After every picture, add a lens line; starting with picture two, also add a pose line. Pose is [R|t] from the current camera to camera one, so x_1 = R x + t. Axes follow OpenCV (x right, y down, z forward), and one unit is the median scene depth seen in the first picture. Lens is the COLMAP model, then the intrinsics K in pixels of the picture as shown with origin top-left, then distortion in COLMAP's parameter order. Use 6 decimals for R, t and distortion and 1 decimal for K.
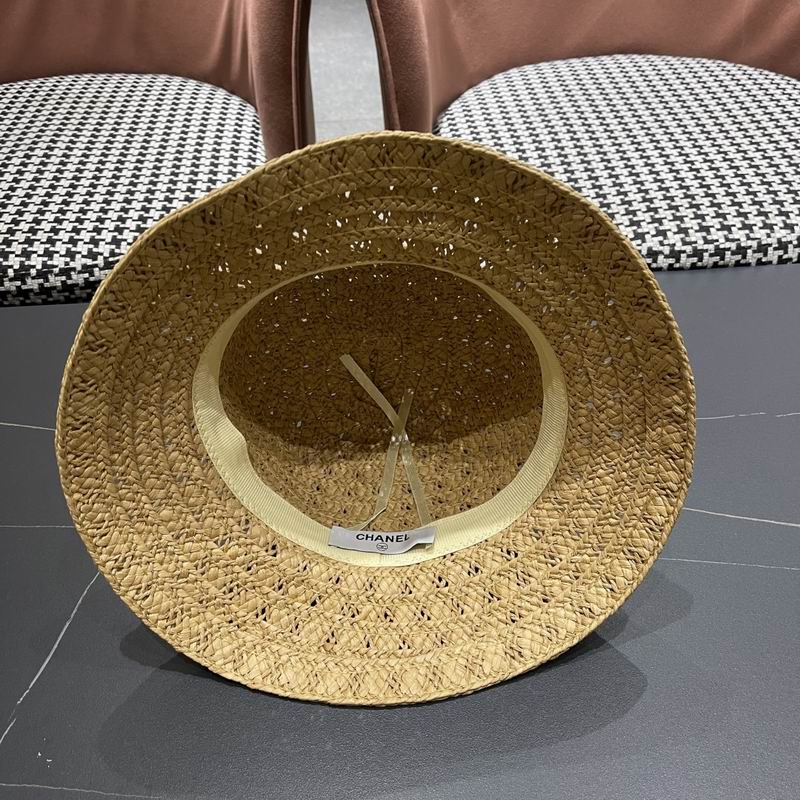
lens RADIAL K [[835.5, 0, 400.7], [0, 835.5, 409.0], [0, 0, 1]] dist [0.011342, 0.000000]
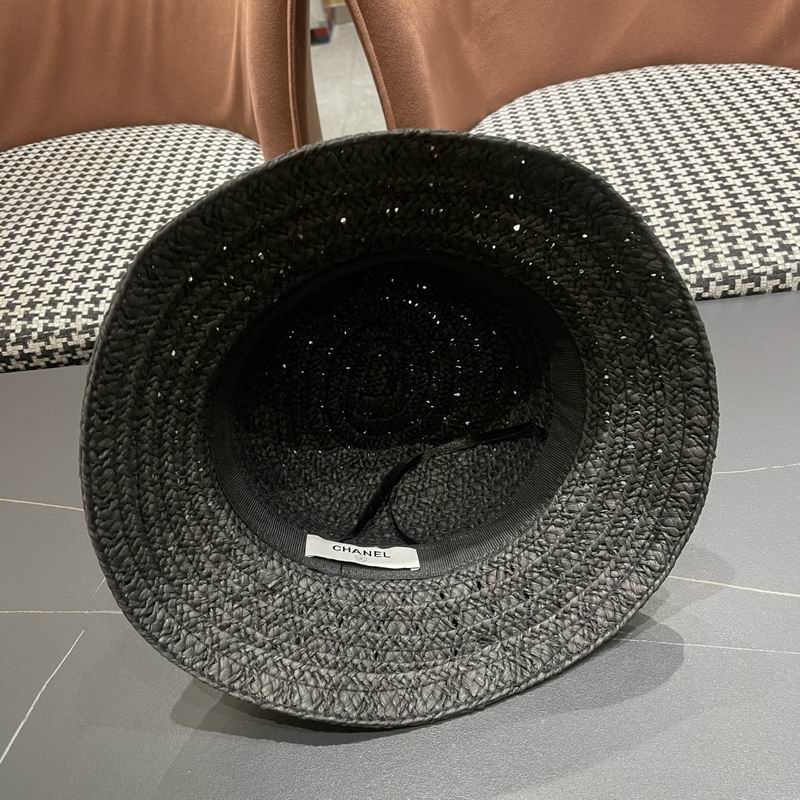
lens RADIAL K [[835.5, 0, 397.2], [0, 835.5, 405.3], [0, 0, 1]] dist [0.011342, 0.000000]
pose [[0.993781, -0.038971, -0.104313, 0.084632], [0.035944, 0.998881, -0.030736, -0.034889], [0.105394, 0.026796, 0.994069, 0.065208]]
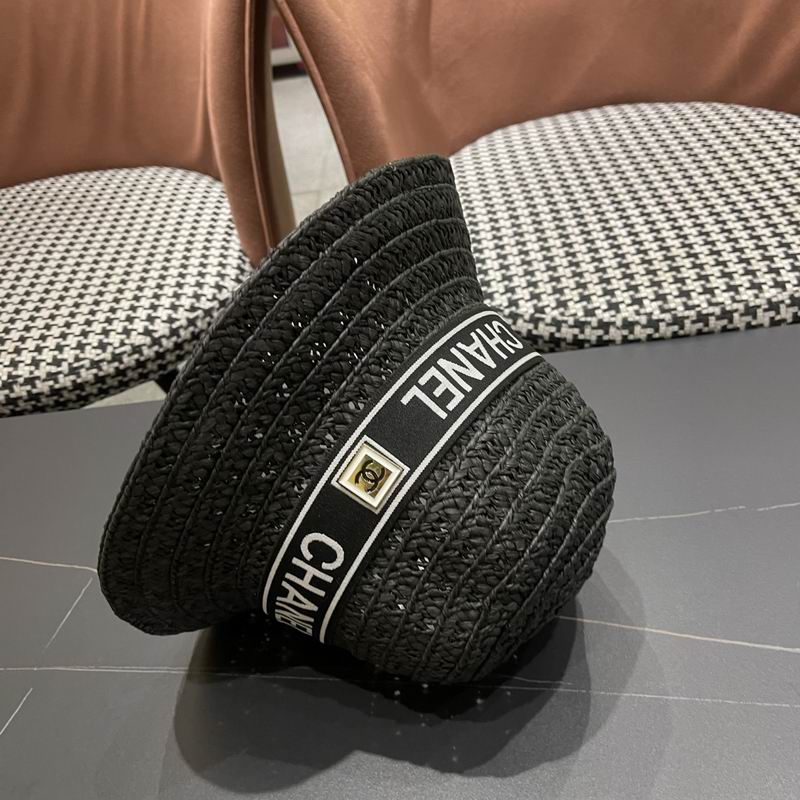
lens RADIAL K [[835.5, 0, 398.9], [0, 835.5, 395.1], [0, 0, 1]] dist [0.011342, 0.000000]
pose [[0.993362, -0.059189, -0.098631, 0.130468], [0.052926, 0.996484, -0.064953, -0.058988], [0.102129, 0.059301, 0.993002, 0.058076]]
